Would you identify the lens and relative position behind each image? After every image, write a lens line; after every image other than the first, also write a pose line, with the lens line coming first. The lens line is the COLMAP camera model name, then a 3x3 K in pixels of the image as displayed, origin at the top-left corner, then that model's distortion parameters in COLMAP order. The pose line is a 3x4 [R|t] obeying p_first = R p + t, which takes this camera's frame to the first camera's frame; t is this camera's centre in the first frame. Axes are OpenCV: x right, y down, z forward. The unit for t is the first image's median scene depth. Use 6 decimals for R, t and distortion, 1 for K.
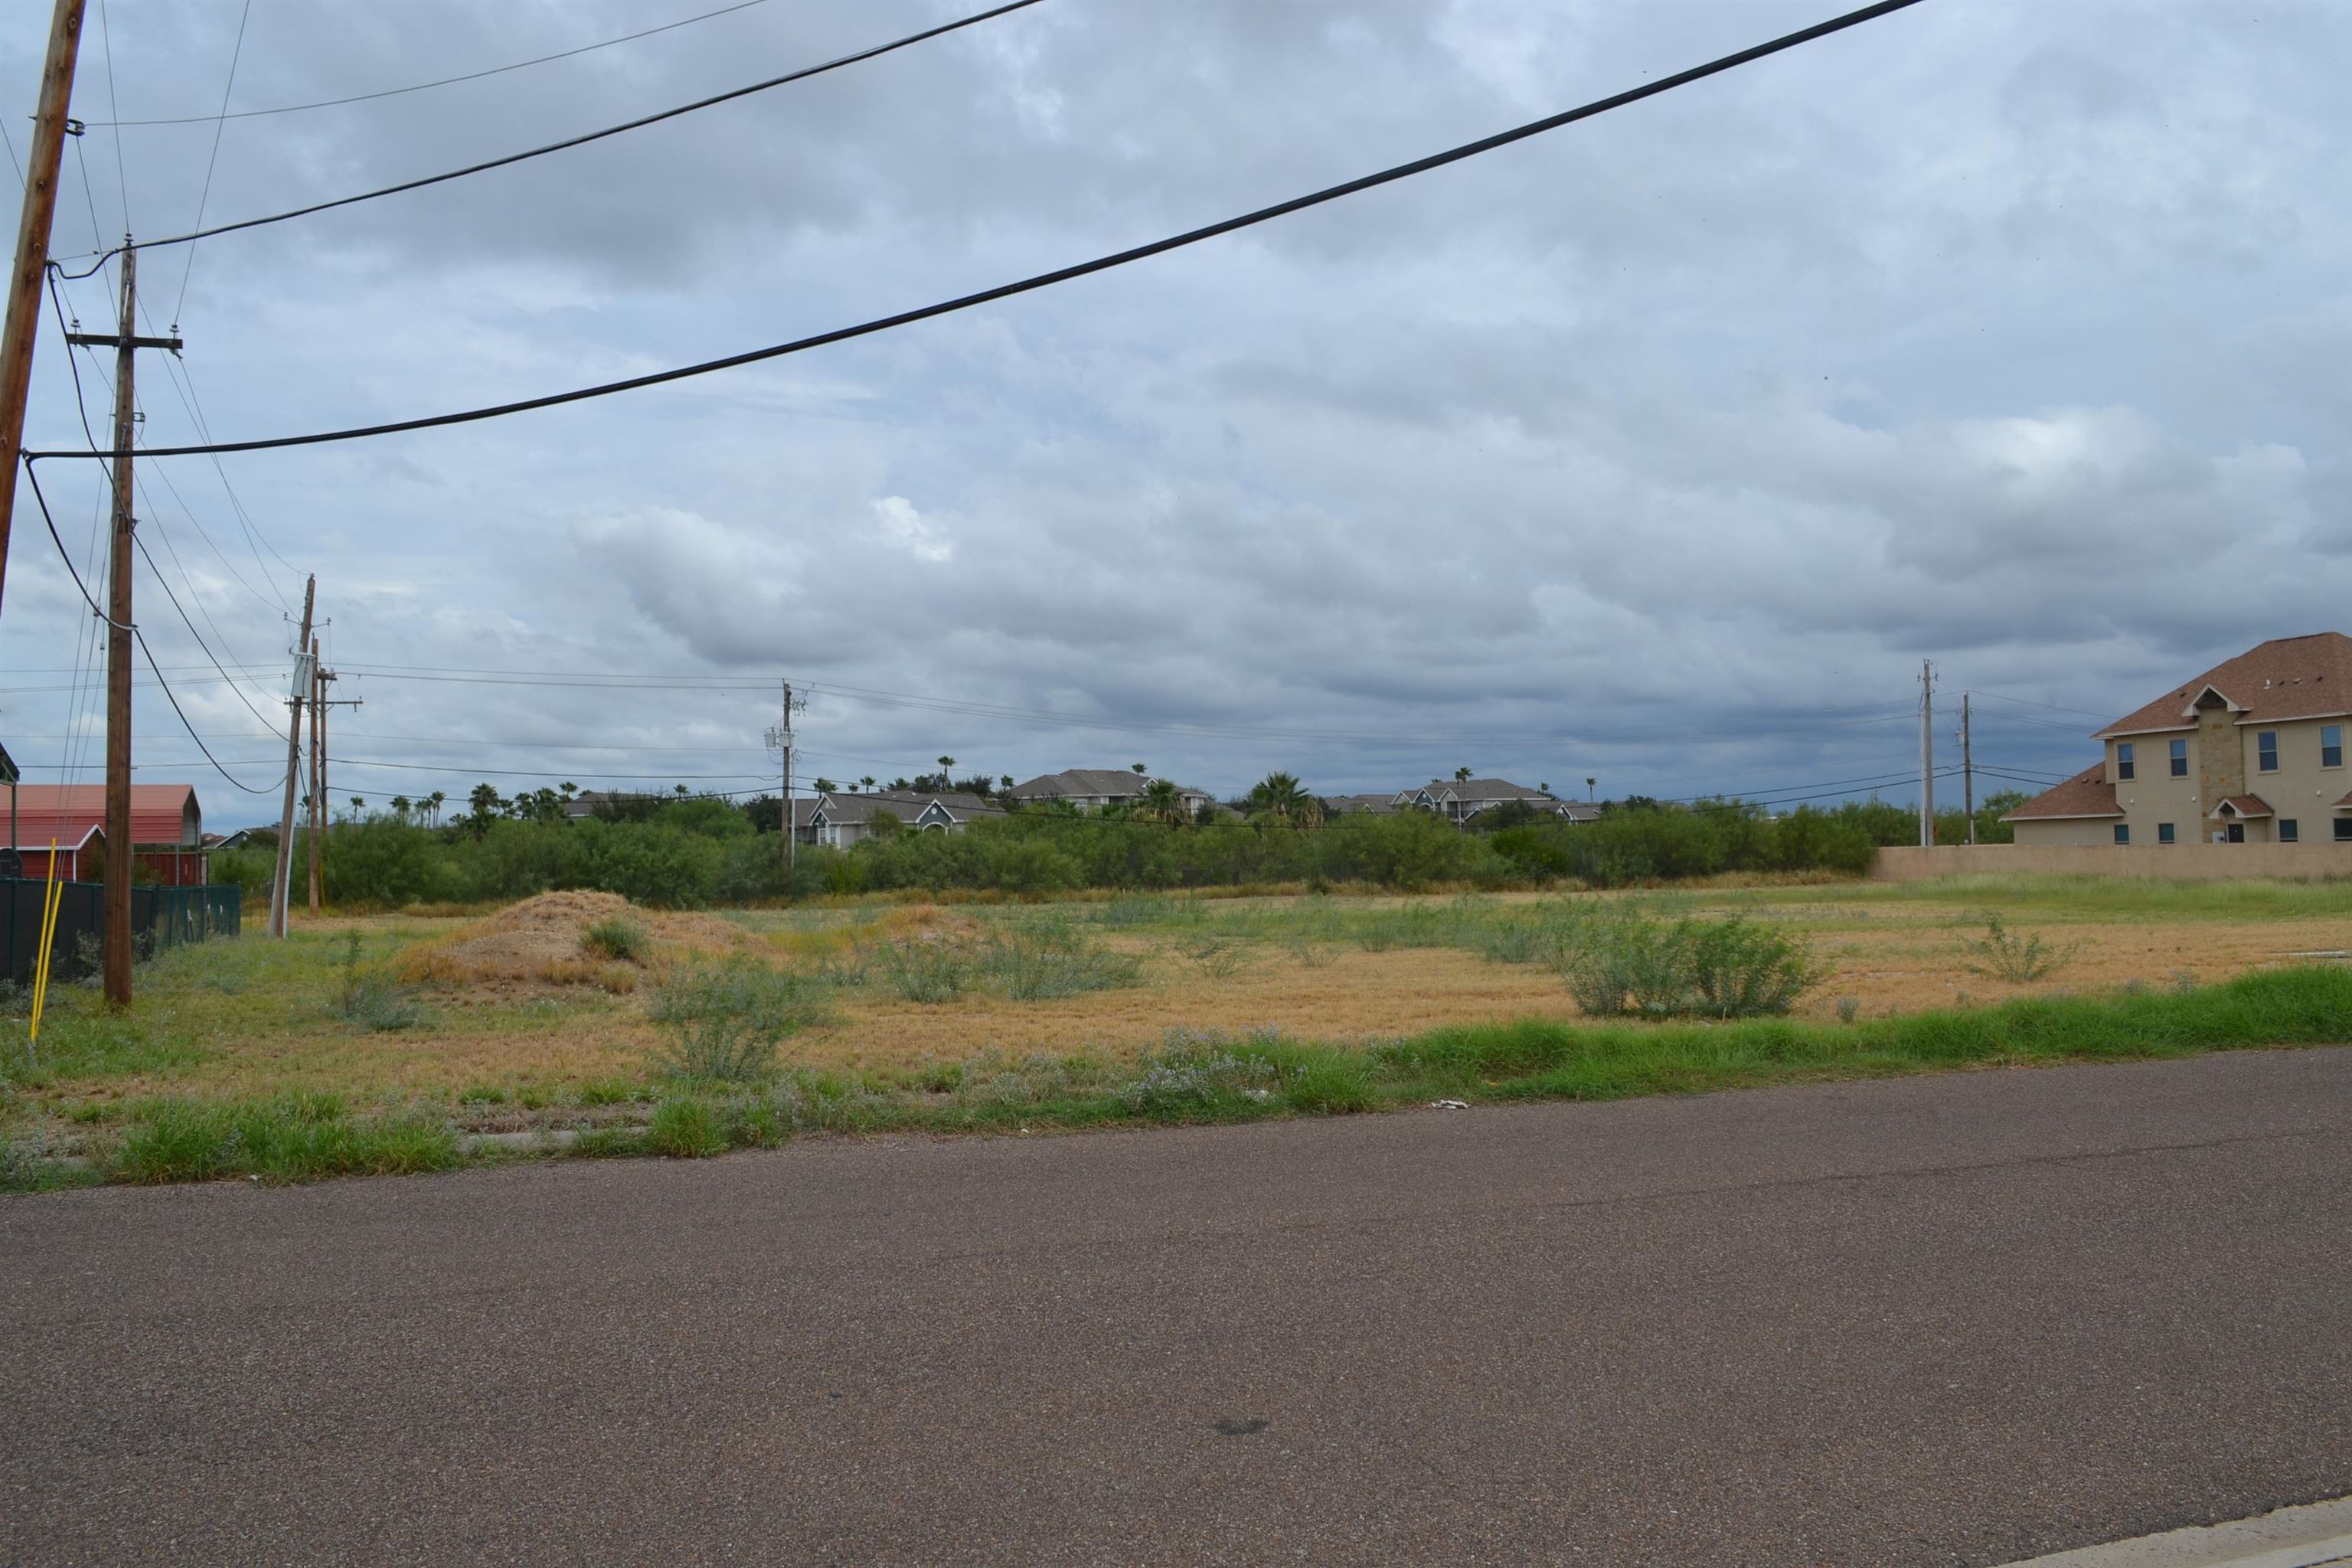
lens RADIAL K [[1877.9, 0, 1165.3], [0, 1877.9, 787.6], [0, 0, 1]] dist [-0.090921, 0.019497]
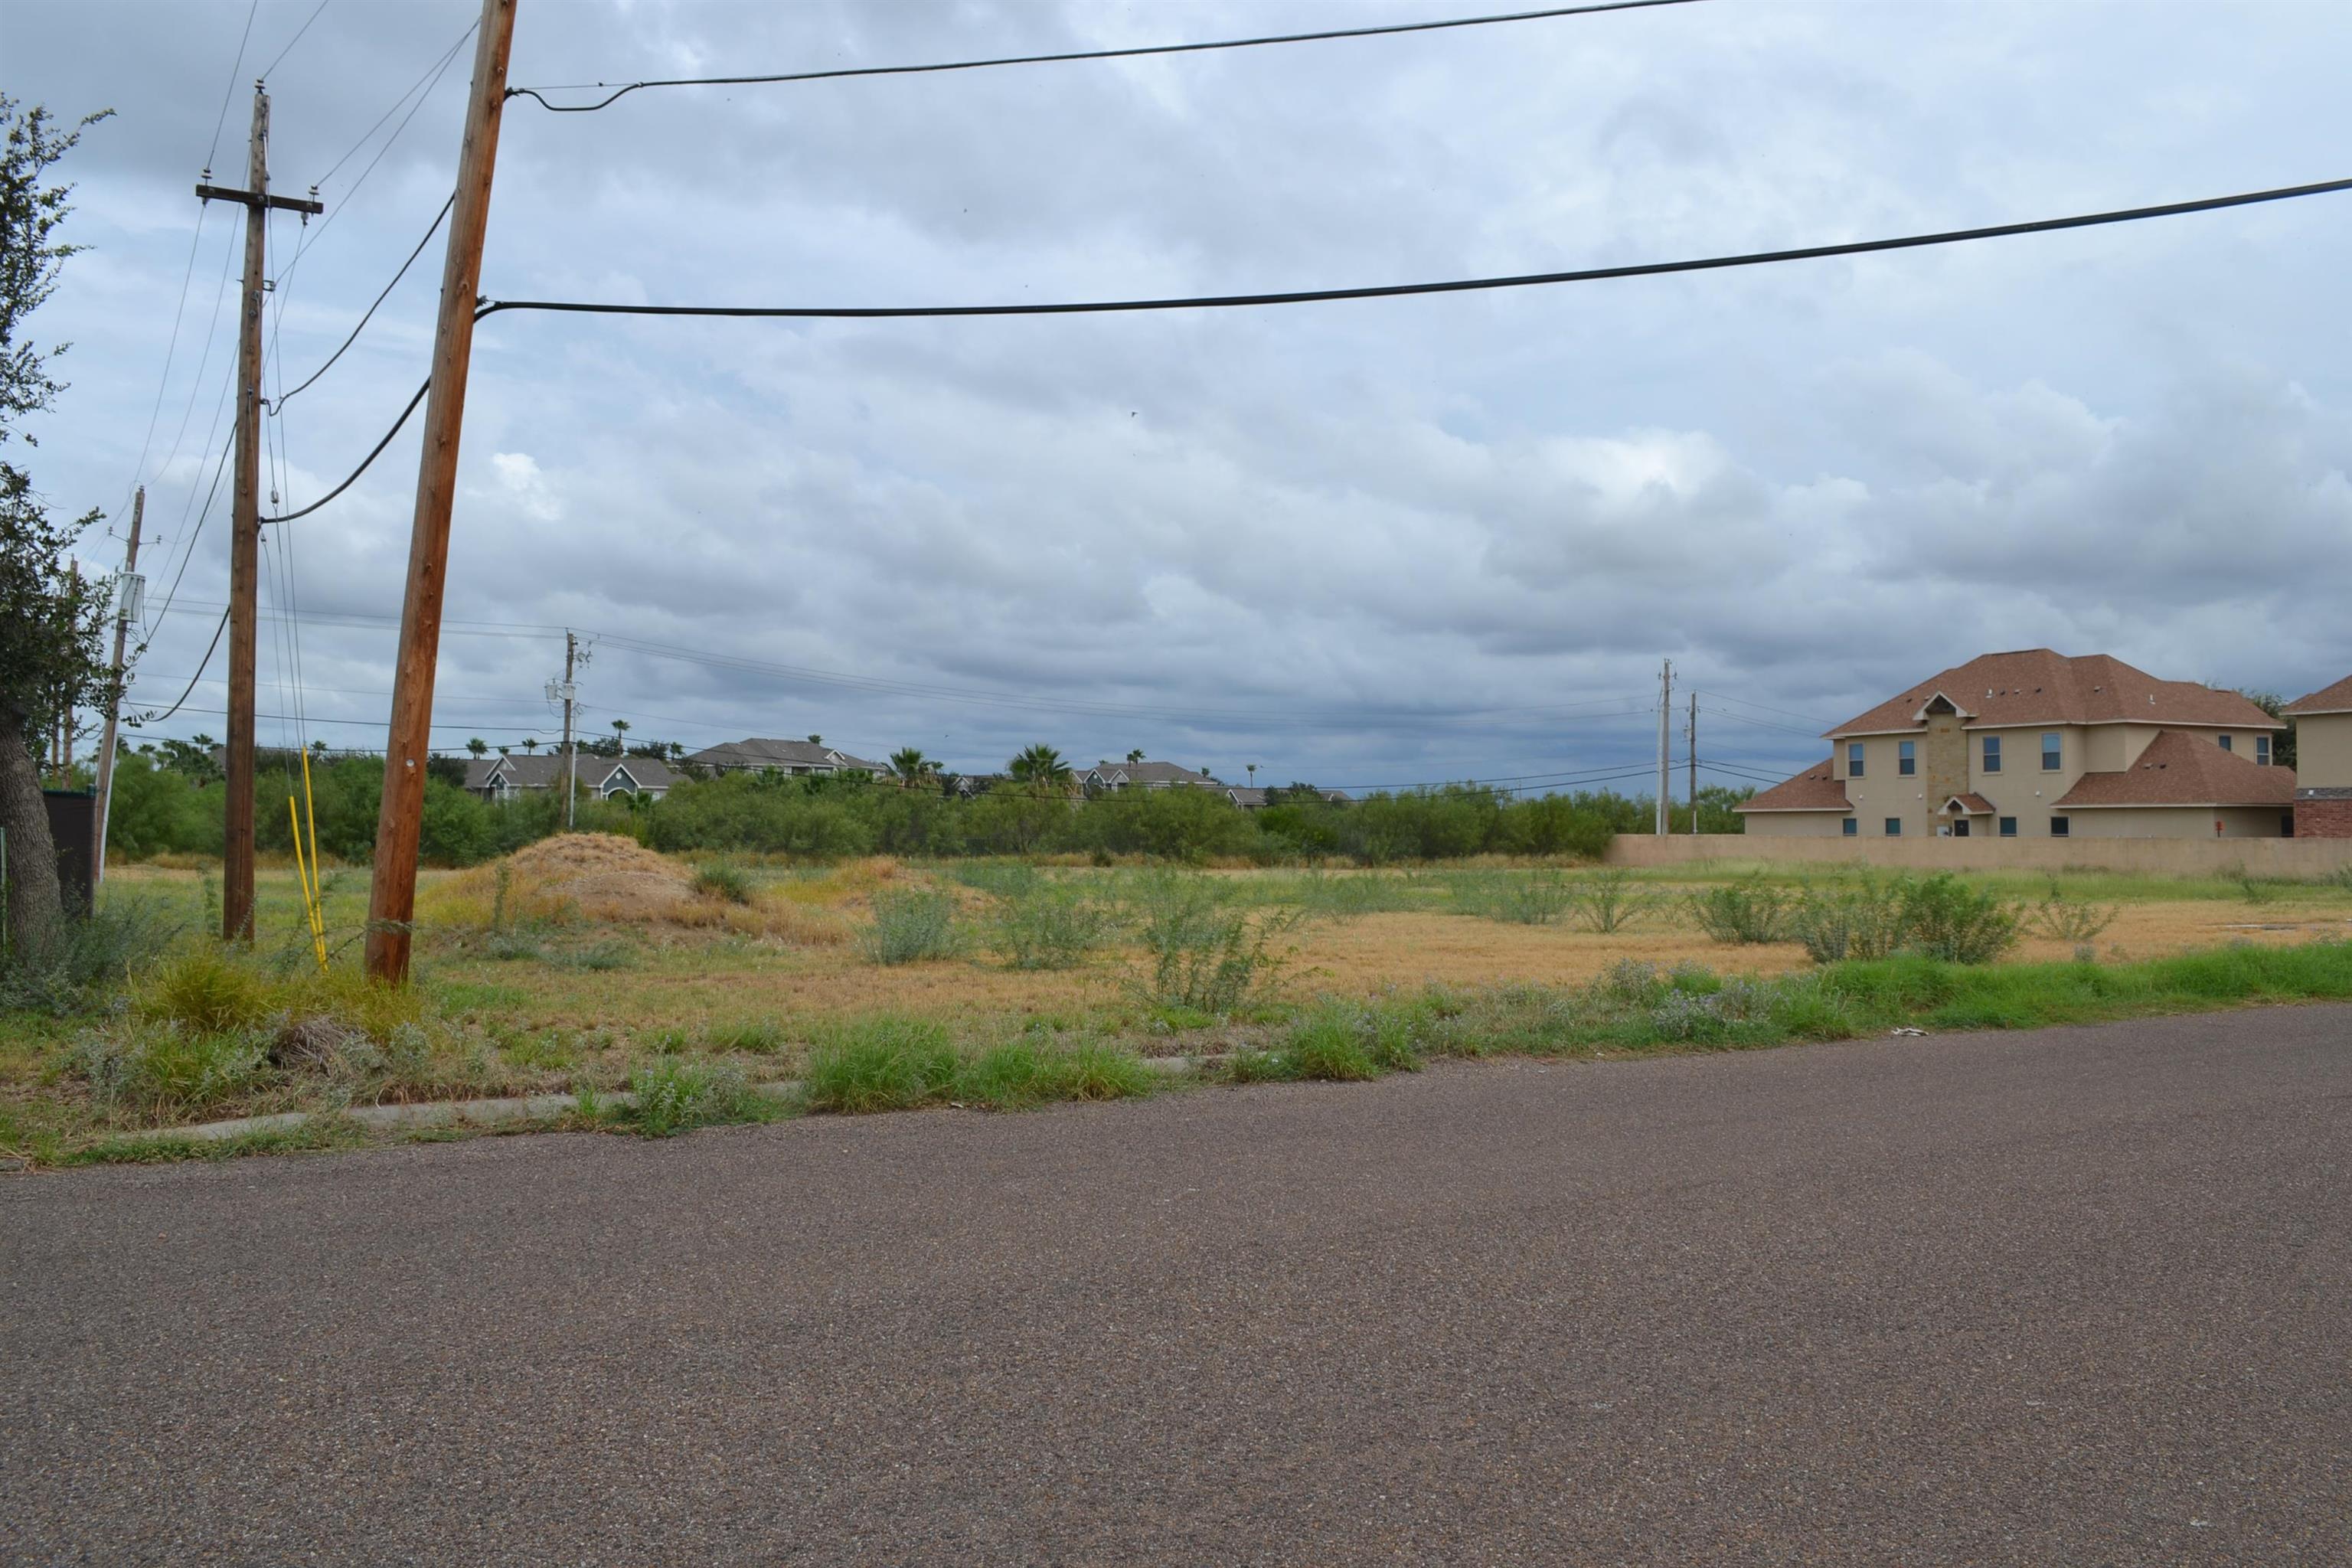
lens RADIAL K [[1877.9, 0, 1165.3], [0, 1877.9, 787.6], [0, 0, 1]] dist [-0.090921, 0.019497]
pose [[0.979311, 0.029292, 0.200229, -0.090667], [-0.031349, 0.999483, 0.007107, 0.006754], [-0.199917, -0.013236, 0.979723, 0.008828]]
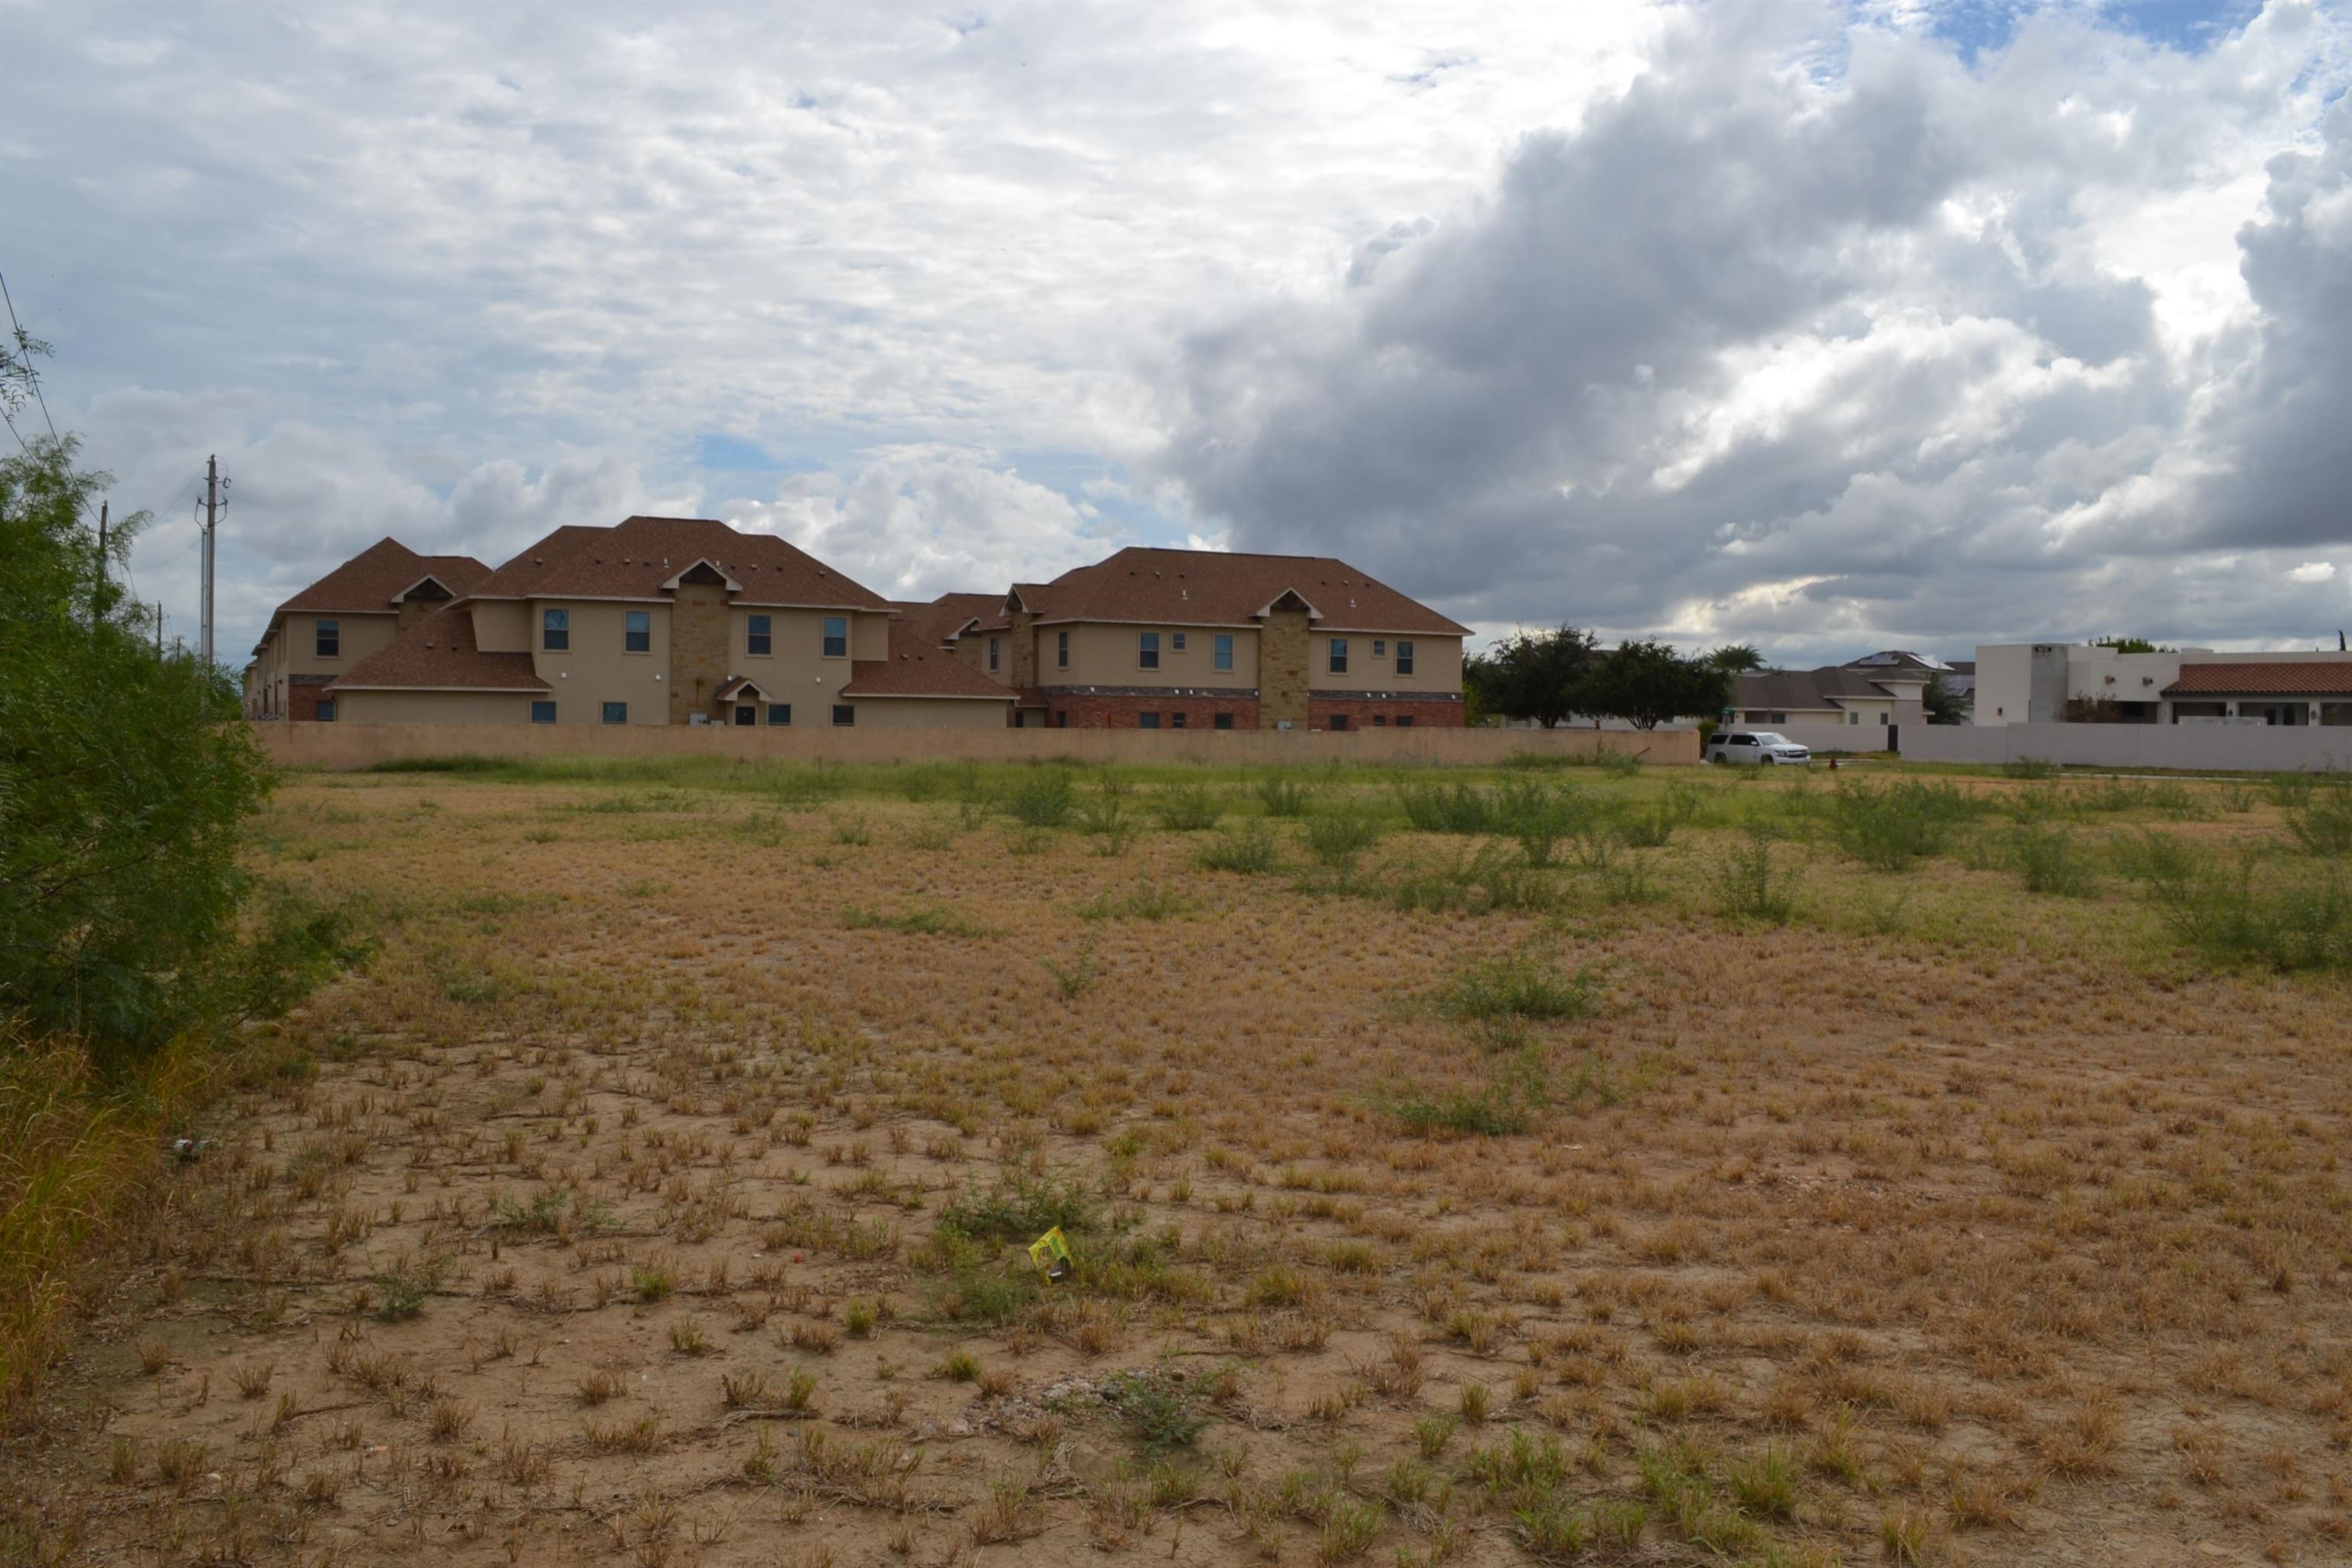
lens RADIAL K [[1877.9, 0, 1165.3], [0, 1877.9, 787.6], [0, 0, 1]] dist [-0.090921, 0.019497]
pose [[-0.210340, -0.014556, 0.977520, -0.386732], [-0.040949, 0.999143, 0.006066, 0.042175], [-0.976770, -0.038753, -0.210756, 0.868864]]
